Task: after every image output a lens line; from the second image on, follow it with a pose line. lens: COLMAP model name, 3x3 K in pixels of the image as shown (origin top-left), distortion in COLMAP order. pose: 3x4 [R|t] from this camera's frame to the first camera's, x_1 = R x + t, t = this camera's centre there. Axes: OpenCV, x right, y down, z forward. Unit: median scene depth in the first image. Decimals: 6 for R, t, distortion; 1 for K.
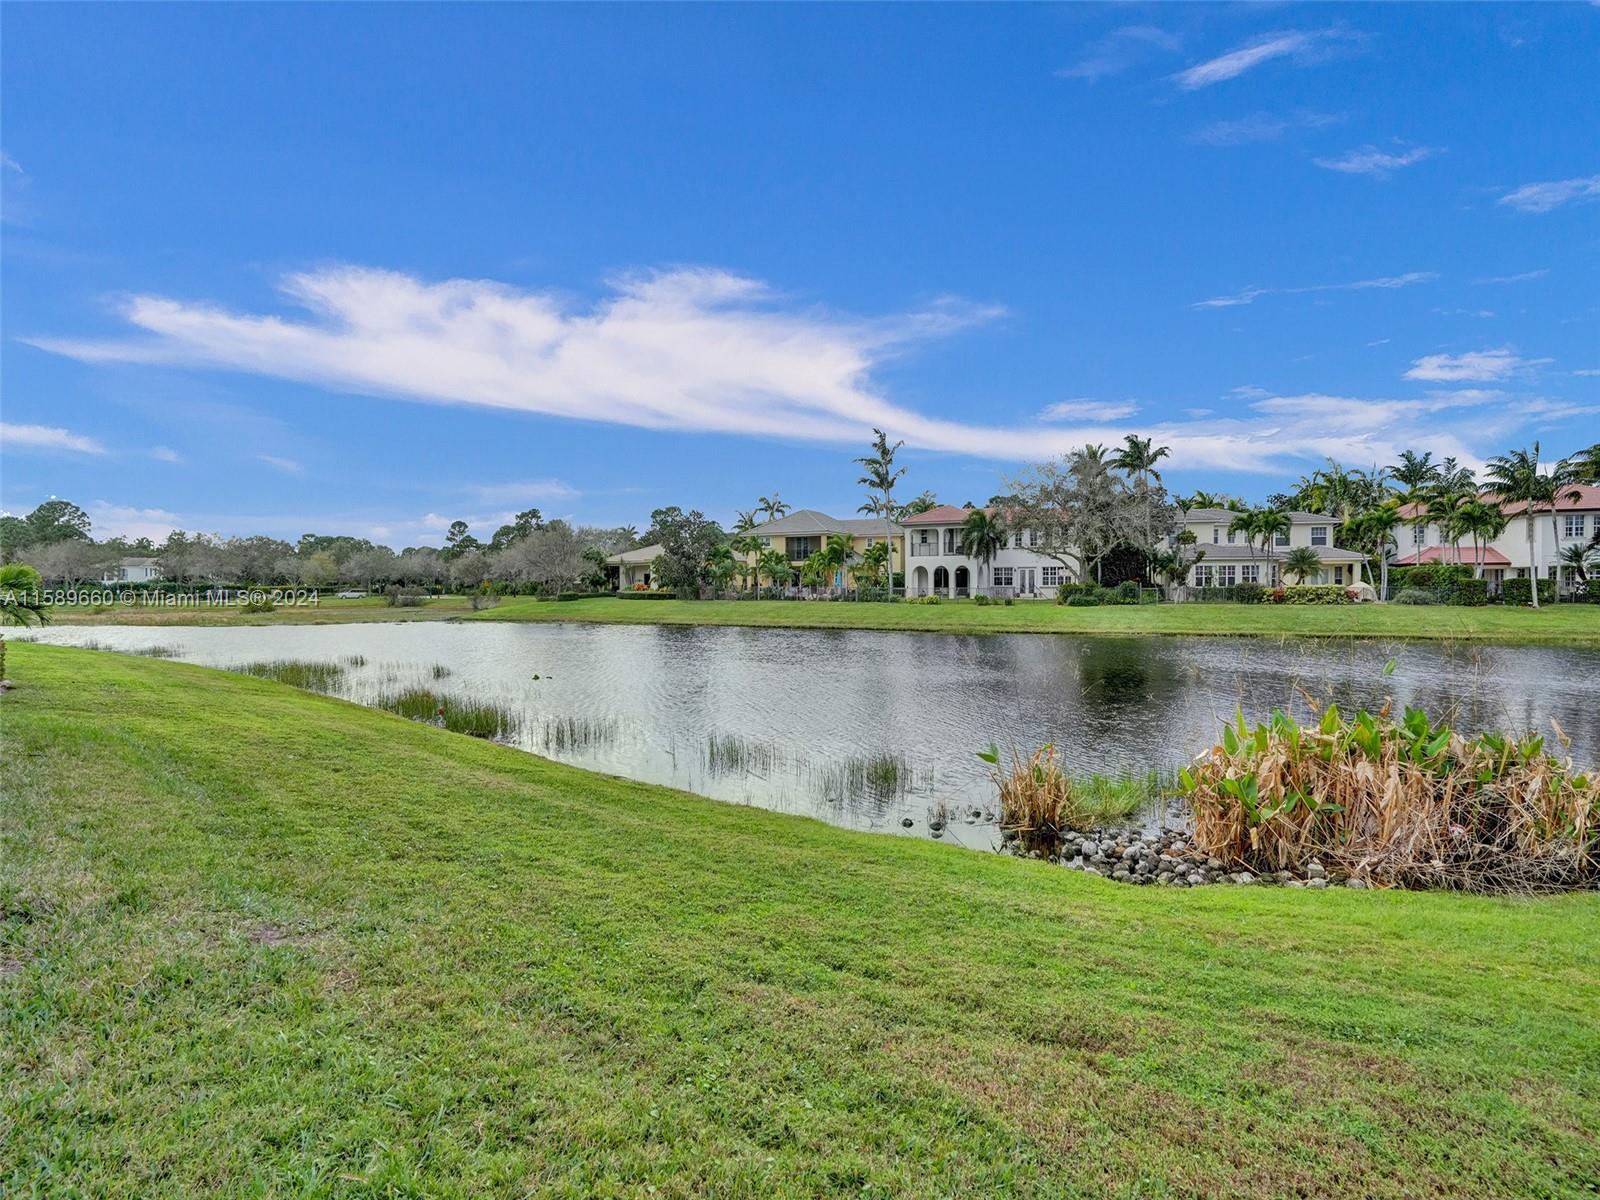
lens RADIAL K [[744.4, 0, 798.5], [0, 744.4, 597.6], [0, 0, 1]] dist [-0.000379, 0.000038]
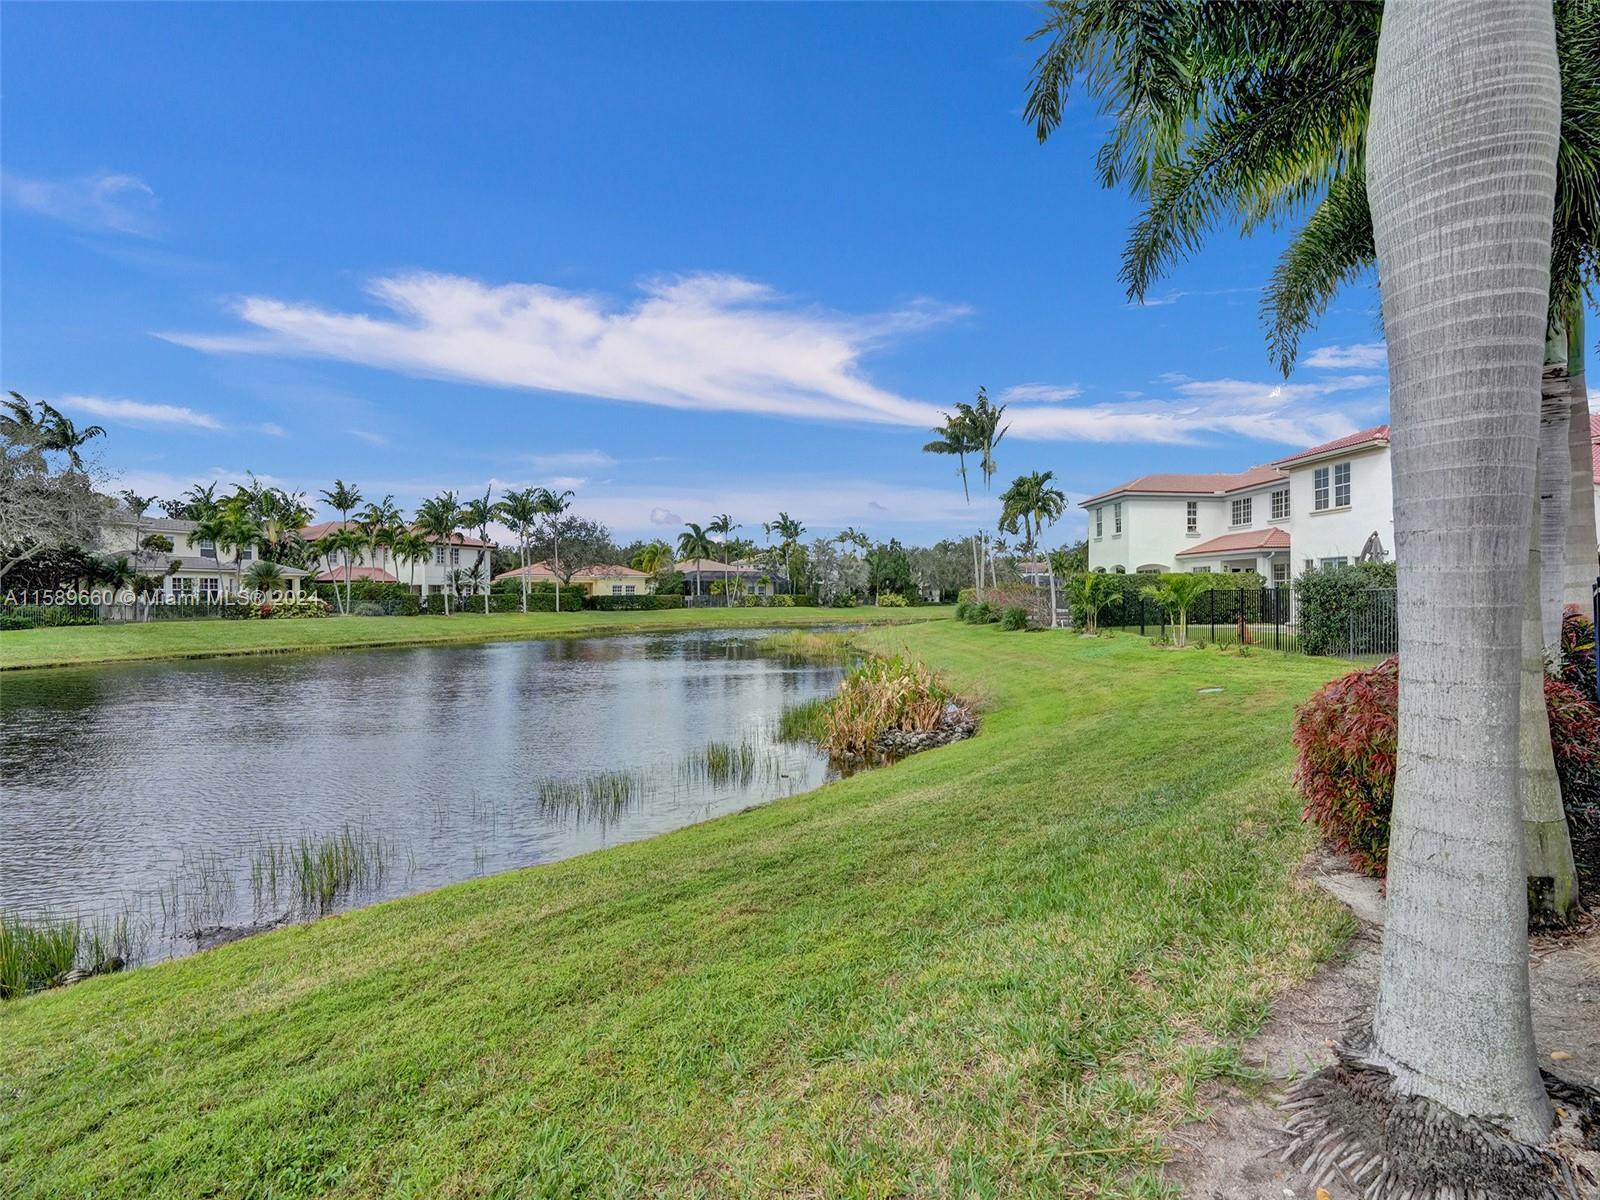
lens RADIAL K [[744.4, 0, 797.6], [0, 744.4, 599.9], [0, 0, 1]] dist [-0.000379, 0.000038]
pose [[0.204593, -0.000372, 0.978847, -0.163952], [0.018614, 0.999821, -0.003511, -0.000171], [-0.978670, 0.018938, 0.204563, 0.121144]]
